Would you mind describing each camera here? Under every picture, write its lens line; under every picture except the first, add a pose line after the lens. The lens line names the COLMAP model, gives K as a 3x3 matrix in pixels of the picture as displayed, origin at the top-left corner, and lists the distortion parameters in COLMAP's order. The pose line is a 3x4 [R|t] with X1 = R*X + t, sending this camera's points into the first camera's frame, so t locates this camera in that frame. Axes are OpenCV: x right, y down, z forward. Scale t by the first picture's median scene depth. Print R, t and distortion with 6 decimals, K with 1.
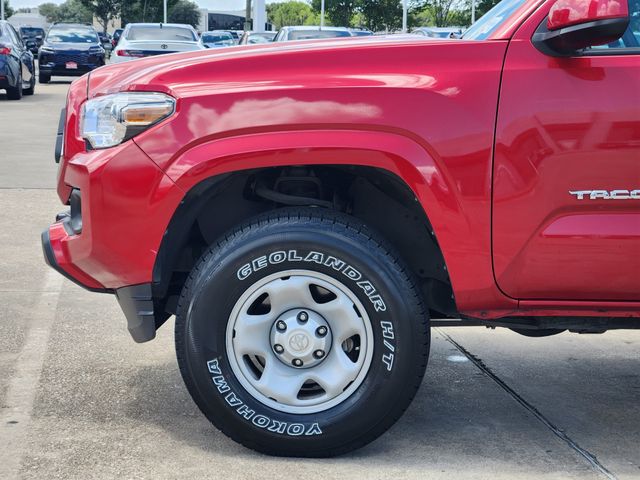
lens RADIAL K [[1206.9, 0, 303.9], [0, 1206.9, 240.6], [0, 0, 1]] dist [-0.527854, 4.599352]
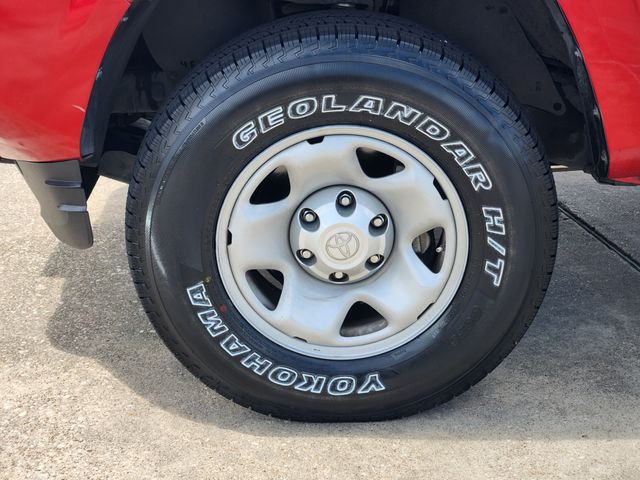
lens RADIAL K [[1206.9, 0, 303.9], [0, 1206.9, 240.6], [0, 0, 1]] dist [-0.527854, 4.599352]
pose [[0.994855, -0.067579, 0.075472, -0.066570], [0.047805, 0.969992, 0.238390, -0.058870], [-0.089317, -0.233556, 0.968233, 0.431938]]
